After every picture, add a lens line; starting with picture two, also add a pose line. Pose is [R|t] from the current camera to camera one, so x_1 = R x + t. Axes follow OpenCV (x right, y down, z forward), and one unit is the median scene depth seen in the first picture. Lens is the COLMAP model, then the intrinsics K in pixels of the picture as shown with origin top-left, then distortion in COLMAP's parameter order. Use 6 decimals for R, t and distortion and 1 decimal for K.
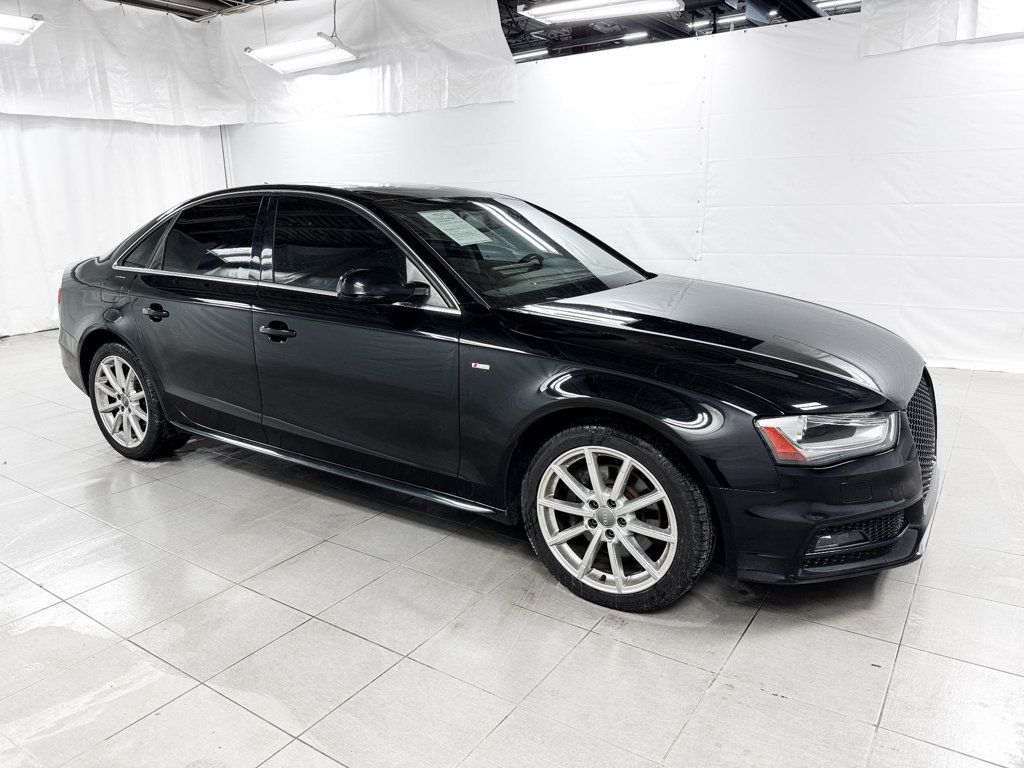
lens RADIAL K [[714.7, 0, 510.5], [0, 714.7, 392.1], [0, 0, 1]] dist [0.008464, -0.013975]
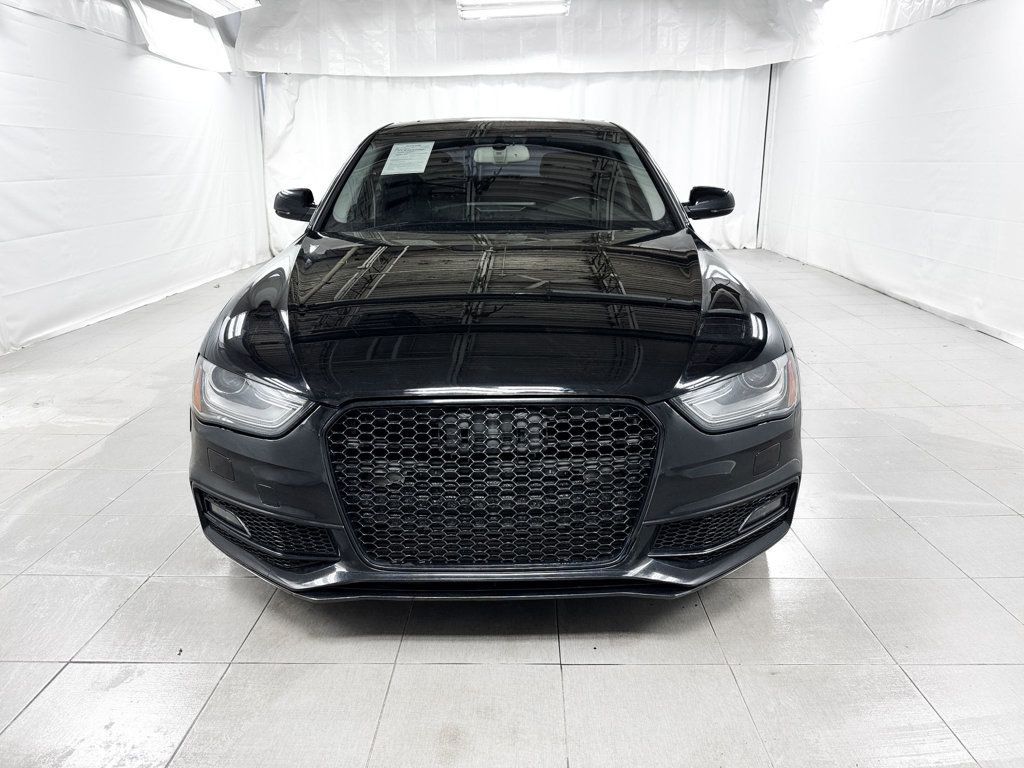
lens RADIAL K [[714.7, 0, 513.2], [0, 714.7, 384.2], [0, 0, 1]] dist [0.008464, -0.013975]
pose [[0.538960, 0.263306, -0.800120, 0.340619], [-0.217656, 0.961162, 0.169689, -0.046458], [0.813725, 0.082696, 0.575338, 0.204269]]
